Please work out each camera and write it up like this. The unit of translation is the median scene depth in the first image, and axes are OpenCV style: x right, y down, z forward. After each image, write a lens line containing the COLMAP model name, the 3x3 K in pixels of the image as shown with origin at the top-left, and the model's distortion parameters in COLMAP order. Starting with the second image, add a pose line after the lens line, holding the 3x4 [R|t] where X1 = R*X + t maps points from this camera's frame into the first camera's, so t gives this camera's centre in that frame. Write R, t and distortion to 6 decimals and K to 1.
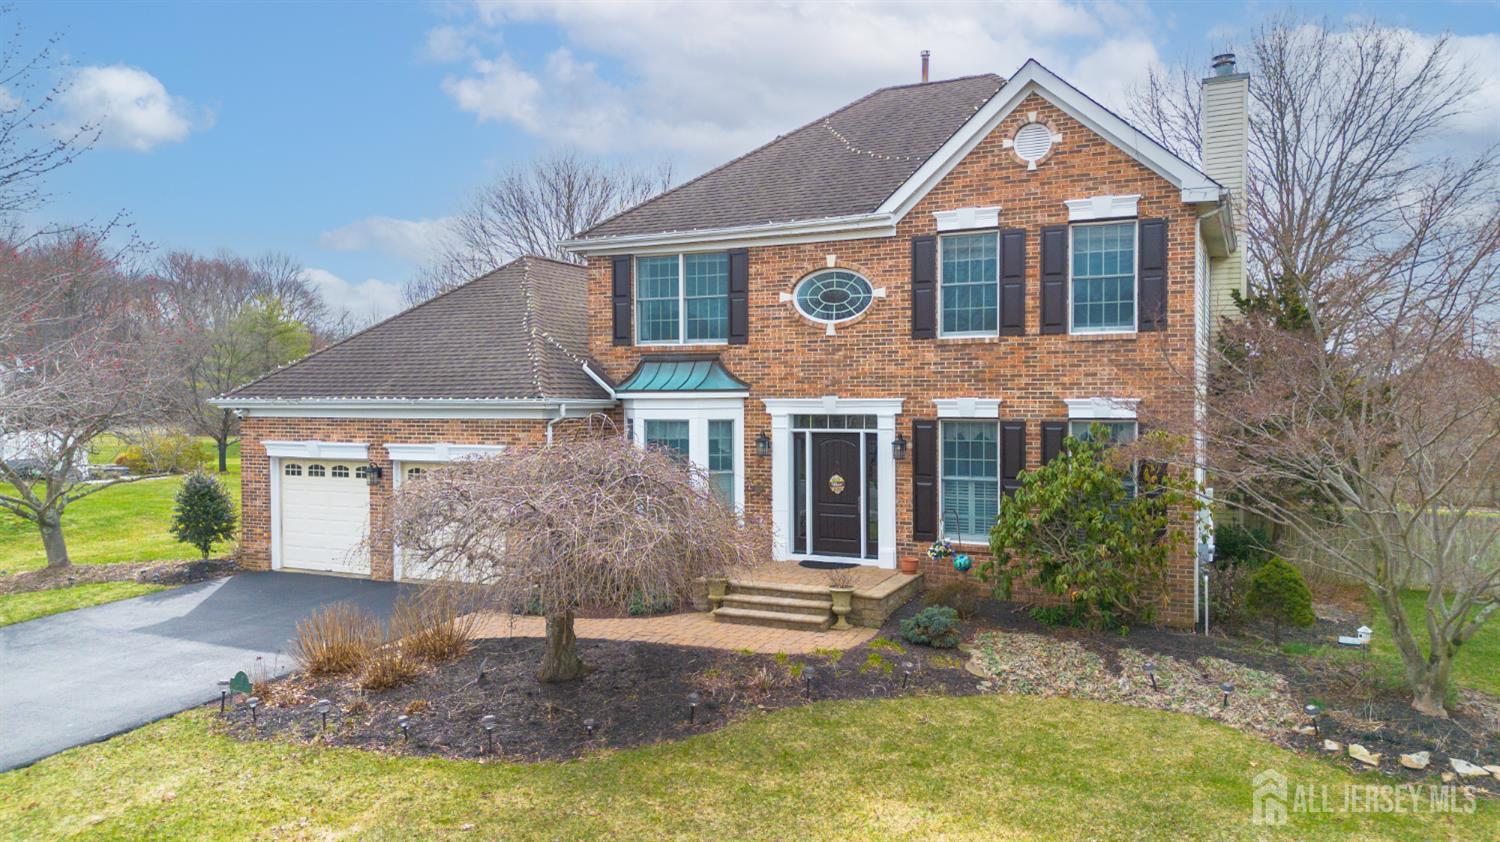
lens RADIAL K [[1046.7, 0, 738.0], [0, 1046.7, 429.4], [0, 0, 1]] dist [0.083958, -0.079548]
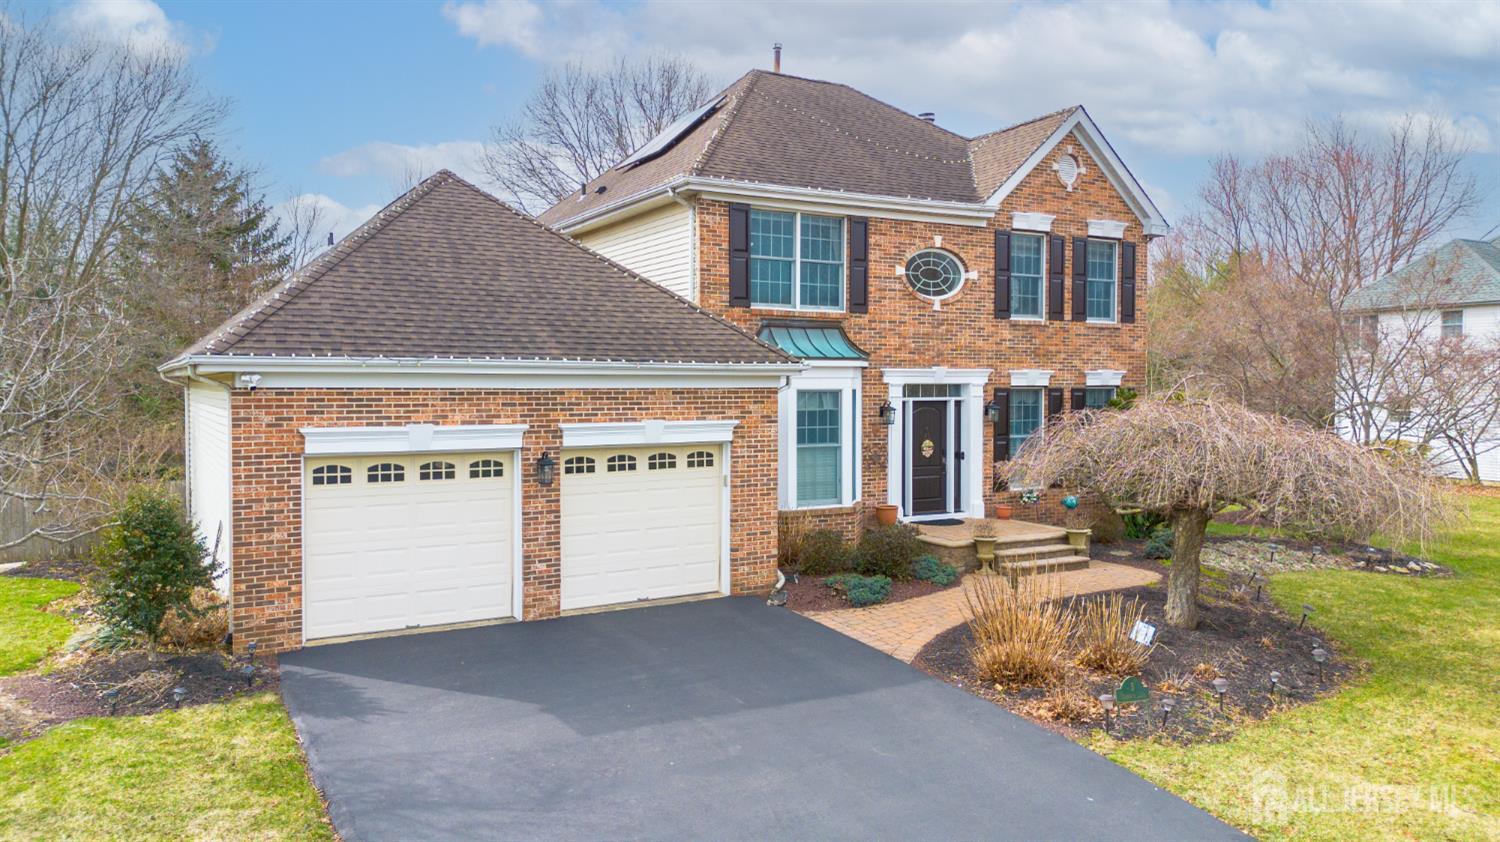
lens RADIAL K [[1046.7, 0, 738.0], [0, 1046.7, 429.4], [0, 0, 1]] dist [0.083958, -0.079548]
pose [[0.574842, -0.031145, 0.817671, -0.922356], [0.022635, 0.999498, 0.022158, 0.004442], [-0.817951, 0.005771, 0.575259, 0.544442]]
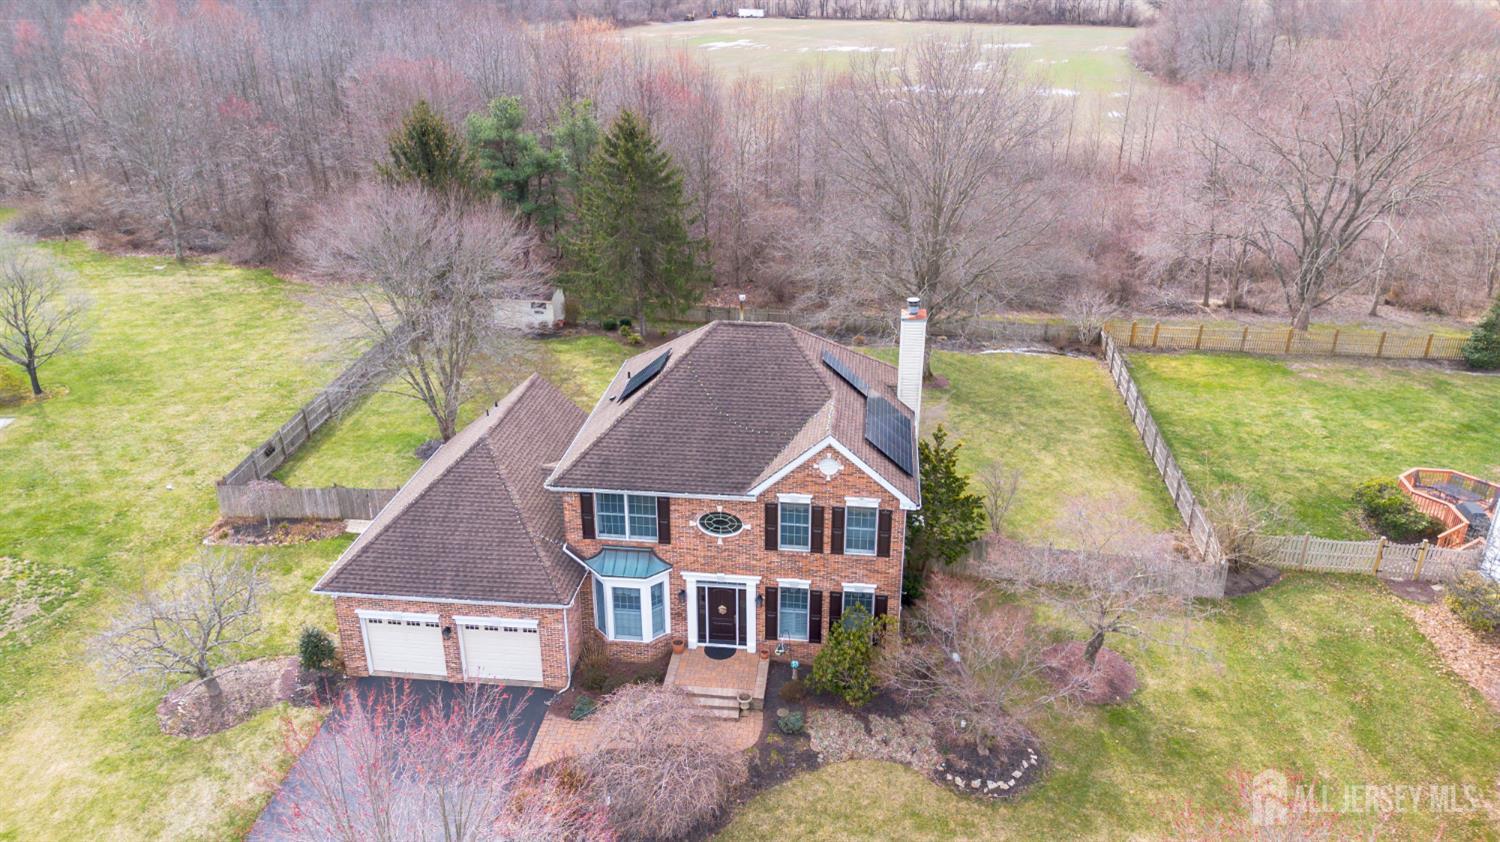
lens RADIAL K [[1046.7, 0, 738.0], [0, 1046.7, 429.4], [0, 0, 1]] dist [0.083958, -0.079548]
pose [[0.949362, -0.130603, 0.285752, -0.377605], [0.012447, 0.924427, 0.381156, -0.972377], [-0.313937, -0.358298, 0.879242, -0.545120]]
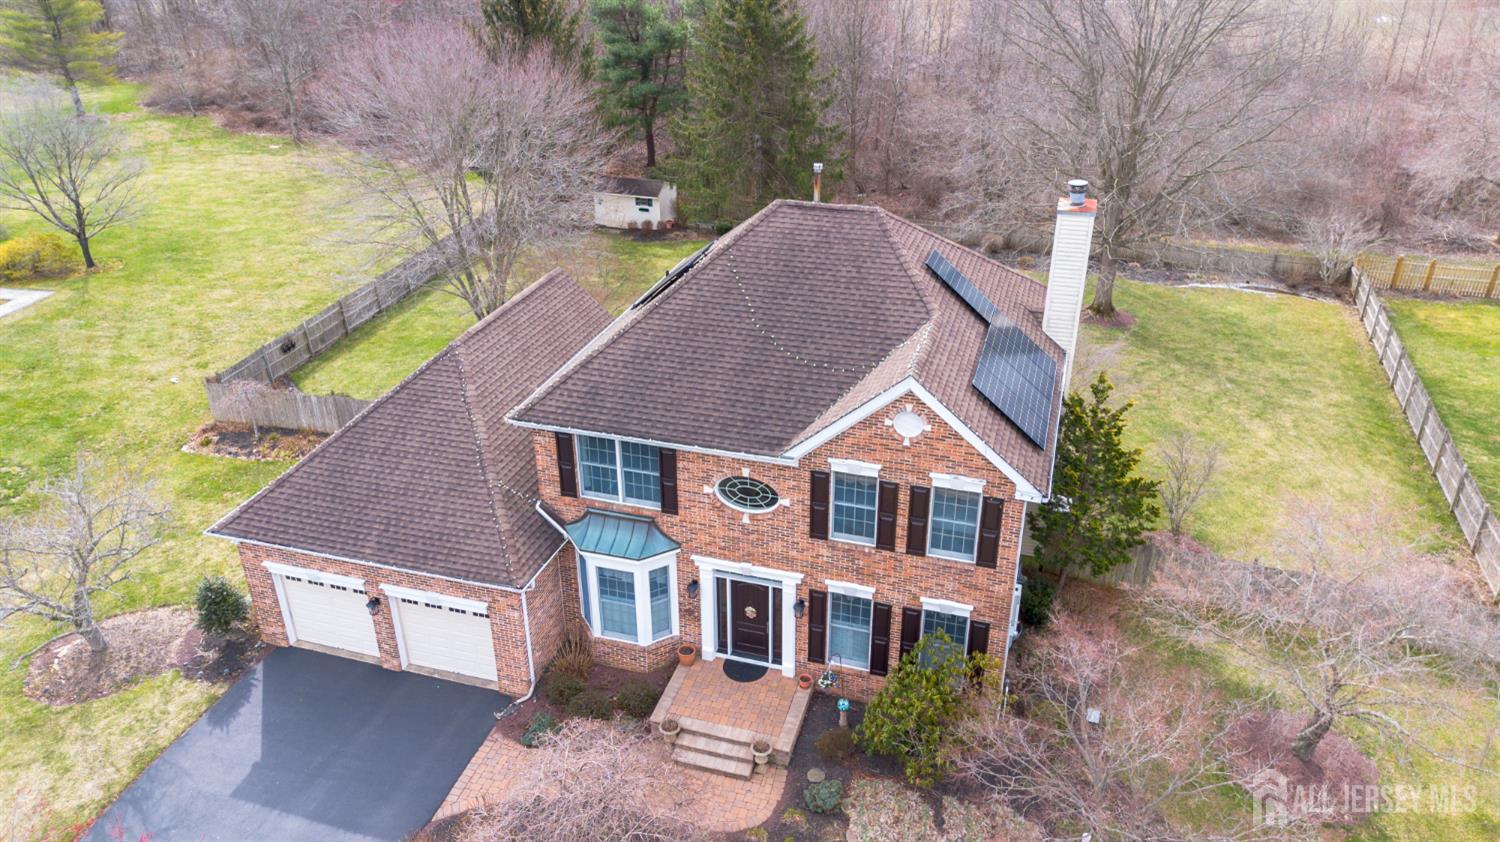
lens RADIAL K [[1046.7, 0, 738.0], [0, 1046.7, 429.4], [0, 0, 1]] dist [0.083958, -0.079548]
pose [[0.990572, -0.069679, 0.117952, -0.061675], [0.010765, 0.897917, 0.440033, -0.746411], [-0.136572, -0.434614, 0.890201, -0.071723]]
